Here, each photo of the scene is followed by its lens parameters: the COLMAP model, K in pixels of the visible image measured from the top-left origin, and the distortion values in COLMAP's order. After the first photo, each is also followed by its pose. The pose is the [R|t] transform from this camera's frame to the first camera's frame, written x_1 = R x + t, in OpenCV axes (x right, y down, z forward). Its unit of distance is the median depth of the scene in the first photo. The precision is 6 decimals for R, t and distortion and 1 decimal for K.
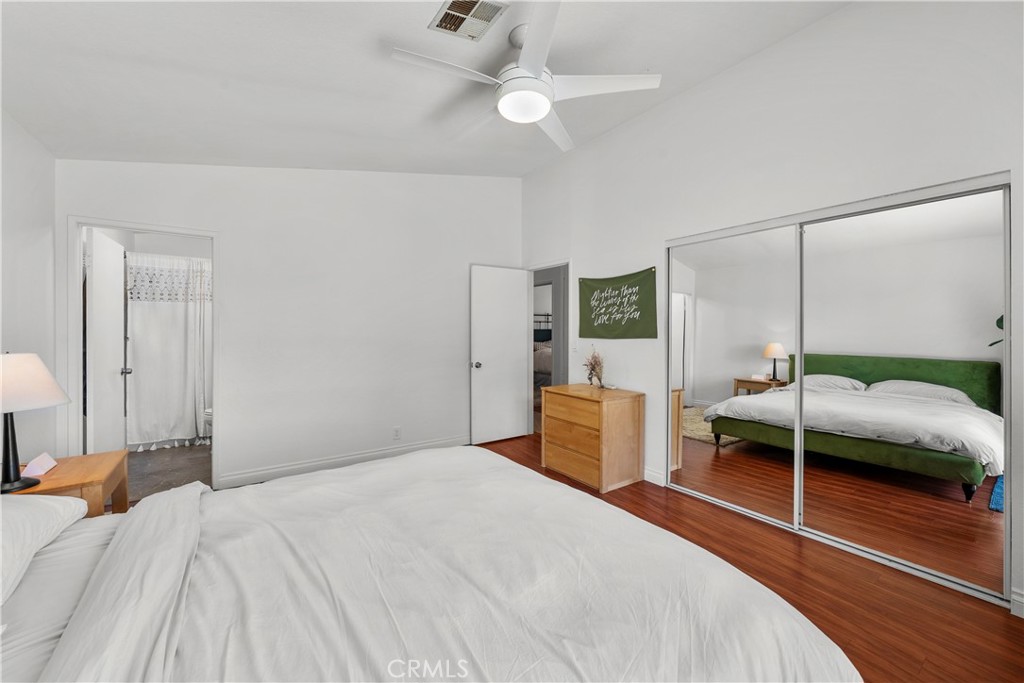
lens RADIAL K [[381.1, 0, 491.4], [0, 381.1, 329.4], [0, 0, 1]] dist [-0.016696, -0.000117]
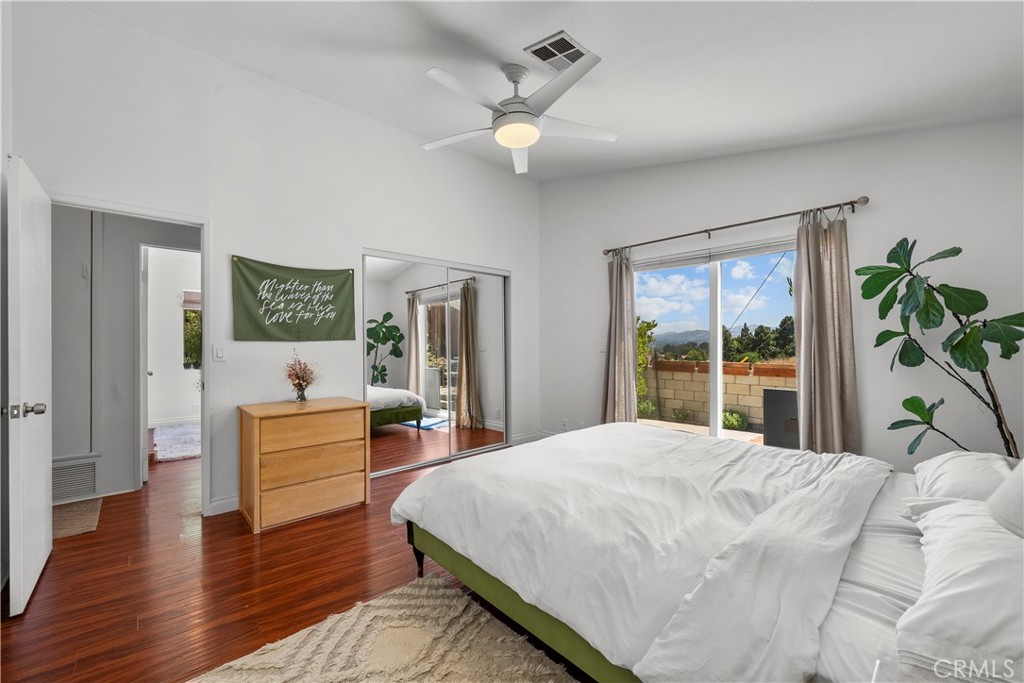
lens RADIAL K [[416.0, 0, 513.6], [0, 416.0, 341.5], [0, 0, 1]] dist [-0.002255, 0.000104]
pose [[-0.149313, 0.004497, 0.988780, -1.143192], [-0.005377, 0.999971, -0.005360, 0.047433], [-0.988775, -0.006117, -0.149284, 1.167151]]
